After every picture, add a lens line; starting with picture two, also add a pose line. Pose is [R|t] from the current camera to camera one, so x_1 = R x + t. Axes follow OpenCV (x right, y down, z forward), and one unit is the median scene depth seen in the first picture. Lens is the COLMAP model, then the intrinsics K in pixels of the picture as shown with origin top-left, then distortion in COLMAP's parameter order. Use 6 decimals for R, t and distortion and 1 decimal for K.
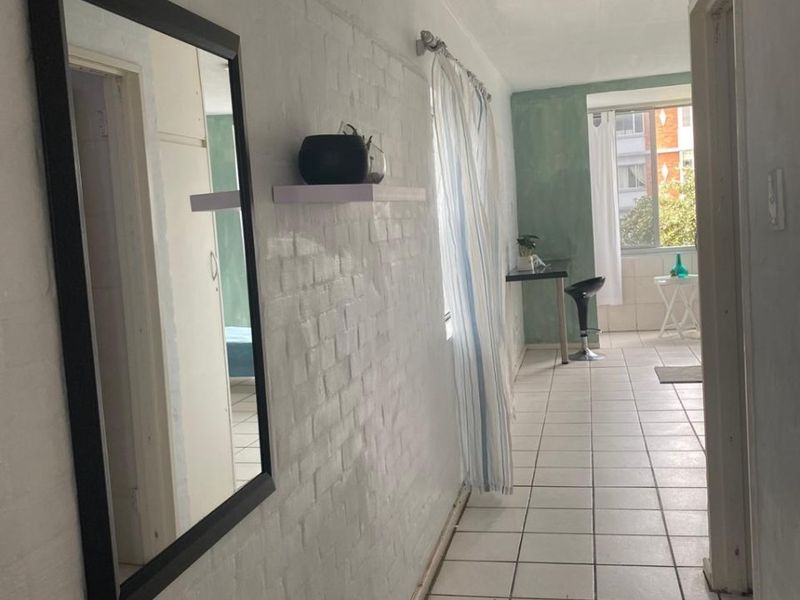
lens RADIAL K [[801.4, 0, 404.8], [0, 801.4, 296.2], [0, 0, 1]] dist [0.130511, -0.290379]
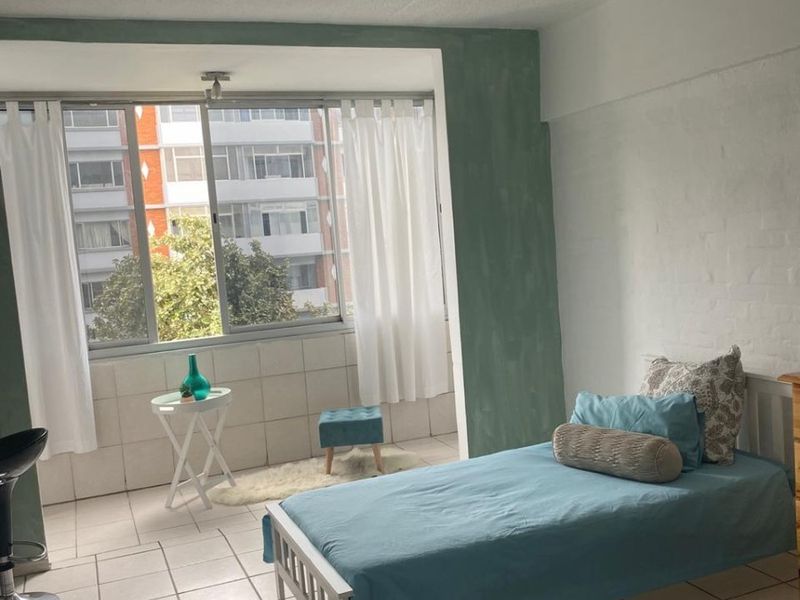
lens RADIAL K [[803.4, 0, 409.9], [0, 803.4, 312.6], [0, 0, 1]] dist [0.105115, -0.255299]
pose [[0.816054, -0.038294, 0.576706, 0.122238], [0.069139, 0.997106, -0.031625, -0.048763], [-0.573826, 0.065680, 0.816339, 0.401189]]
